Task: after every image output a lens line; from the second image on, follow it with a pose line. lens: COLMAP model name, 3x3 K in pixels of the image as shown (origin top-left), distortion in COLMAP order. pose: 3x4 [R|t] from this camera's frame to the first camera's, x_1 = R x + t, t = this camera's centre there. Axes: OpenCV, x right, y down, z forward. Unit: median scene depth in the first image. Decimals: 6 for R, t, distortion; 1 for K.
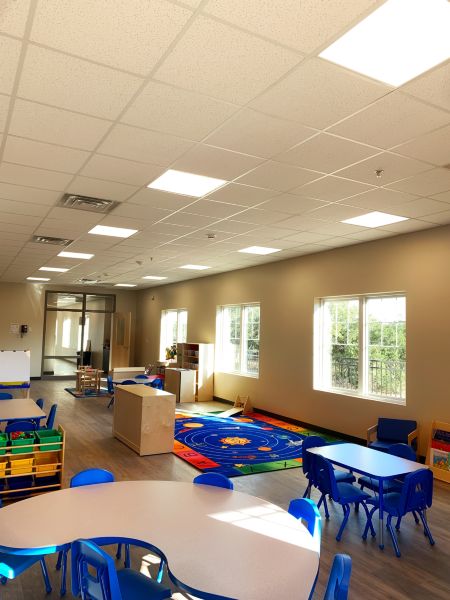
lens RADIAL K [[459.3, 0, 224.5], [0, 459.3, 300.7], [0, 0, 1]] dist [0.015860, -0.018038]
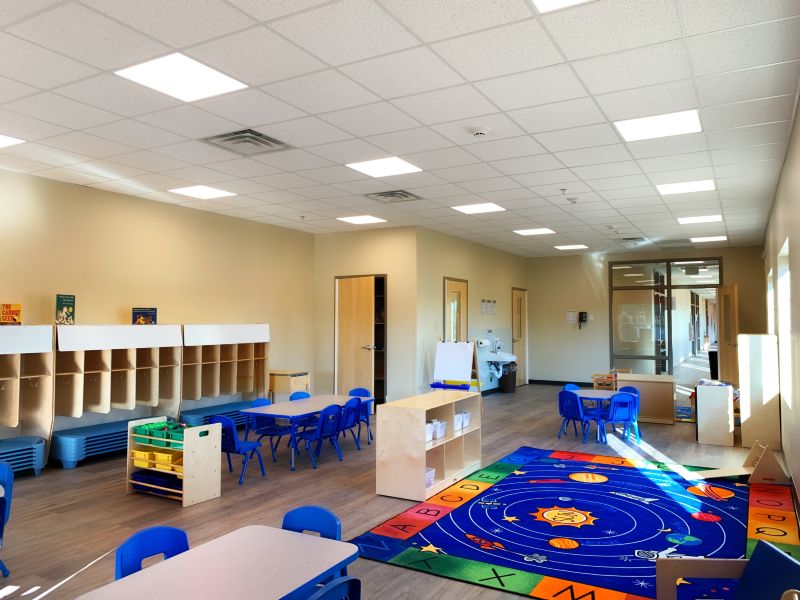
lens RADIAL K [[612.5, 0, 400.5], [0, 612.5, 296.8], [0, 0, 1]] dist [0.015860, -0.018038]
pose [[0.517289, -0.057107, -0.853903, 0.347969], [0.070473, 0.997225, -0.024000, 0.043820], [0.852904, -0.047762, 0.519878, 0.333914]]
